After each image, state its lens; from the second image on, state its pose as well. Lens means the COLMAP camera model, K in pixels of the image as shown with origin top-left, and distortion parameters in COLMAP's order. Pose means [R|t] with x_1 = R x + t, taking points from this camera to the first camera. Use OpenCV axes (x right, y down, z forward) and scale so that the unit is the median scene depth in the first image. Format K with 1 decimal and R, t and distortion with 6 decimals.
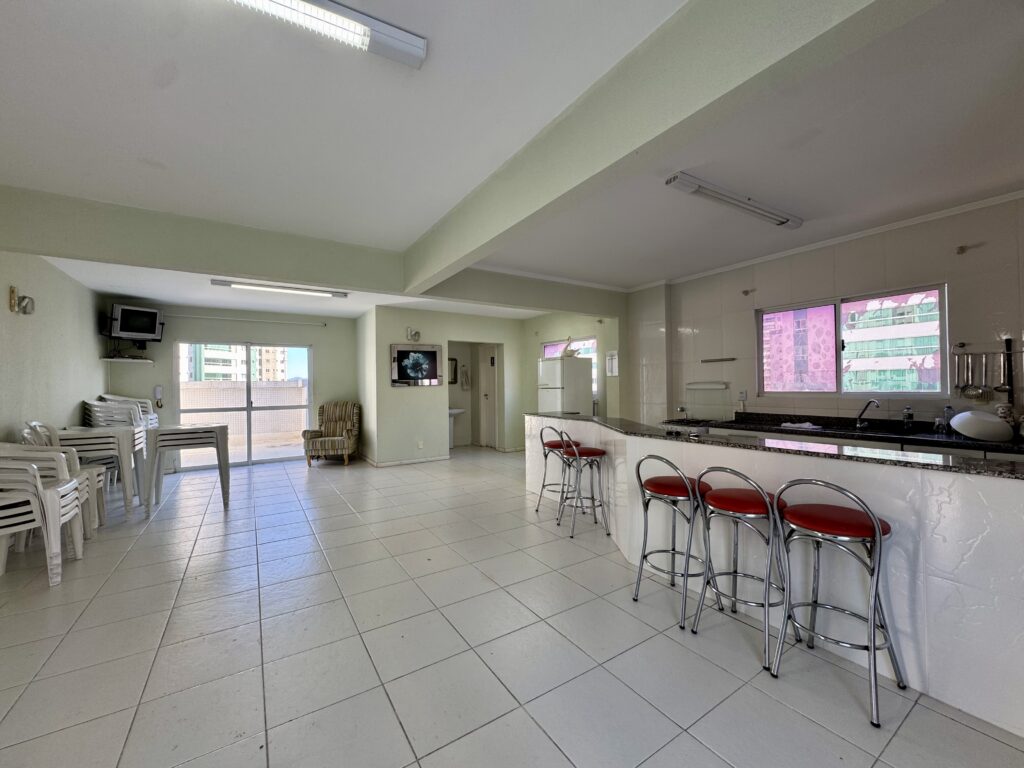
lens RADIAL K [[412.8, 0, 512.6], [0, 412.8, 387.2], [0, 0, 1]] dist [-0.009095, 0.000809]
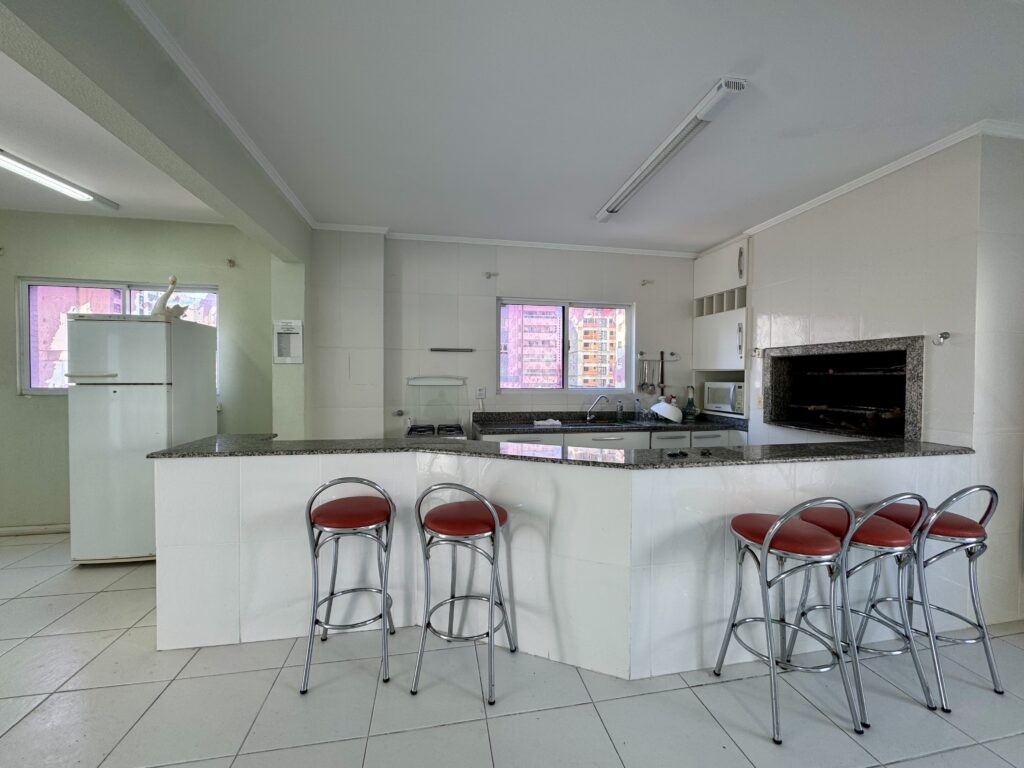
lens RADIAL K [[412.8, 0, 513.8], [0, 412.8, 378.1], [0, 0, 1]] dist [-0.009095, 0.000809]
pose [[0.371628, 0.007214, 0.928354, -0.226388], [-0.009534, 0.999947, -0.003953, -0.008396], [-0.928333, -0.007382, 0.371677, 0.629586]]
